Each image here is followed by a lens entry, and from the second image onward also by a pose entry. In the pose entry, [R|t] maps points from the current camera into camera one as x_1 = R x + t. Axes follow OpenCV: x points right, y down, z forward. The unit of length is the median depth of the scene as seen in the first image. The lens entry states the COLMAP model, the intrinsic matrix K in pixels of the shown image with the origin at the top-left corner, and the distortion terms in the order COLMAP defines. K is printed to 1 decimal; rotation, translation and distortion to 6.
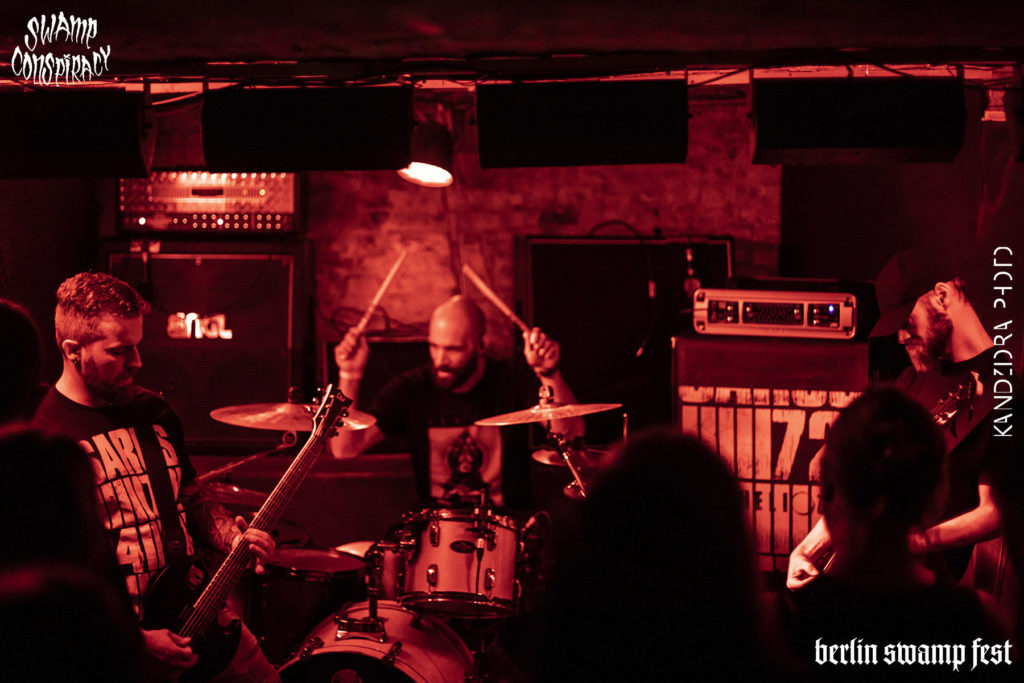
lens RADIAL K [[1648.4, 0, 512.0], [0, 1648.4, 341.5], [0, 0, 1]] dist [-0.140955, -0.066224]
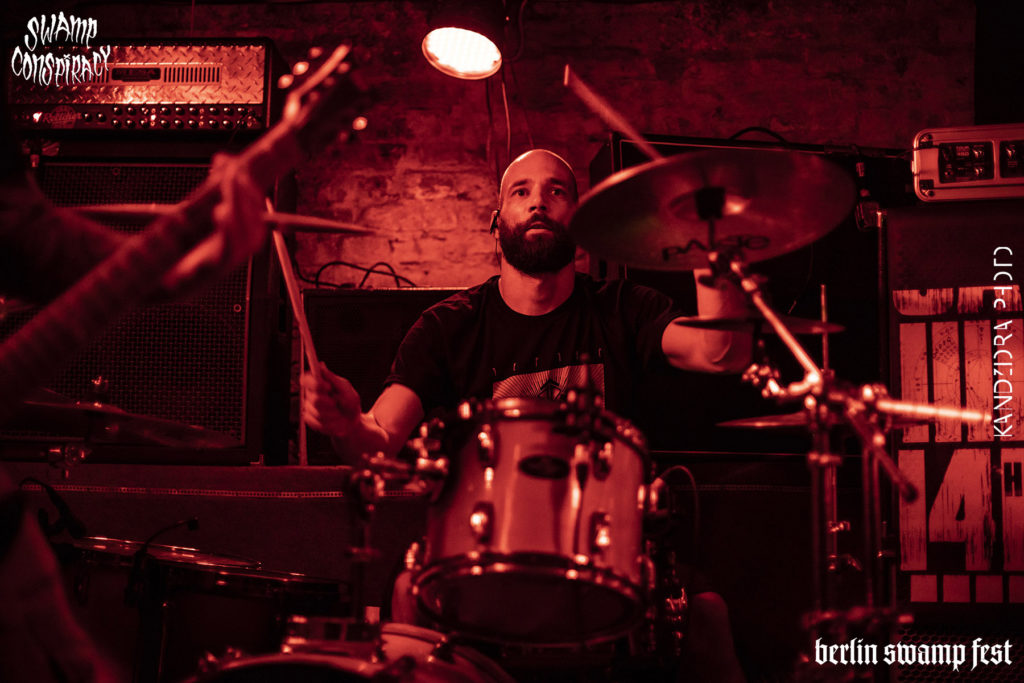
lens RADIAL K [[1648.4, 0, 512.0], [0, 1648.4, 341.5], [0, 0, 1]] dist [-0.140955, -0.066224]
pose [[0.999935, 0.006983, -0.008979, -0.026082], [-0.008321, 0.987267, -0.158851, 0.121895], [0.007755, 0.158916, 0.987262, 0.367071]]
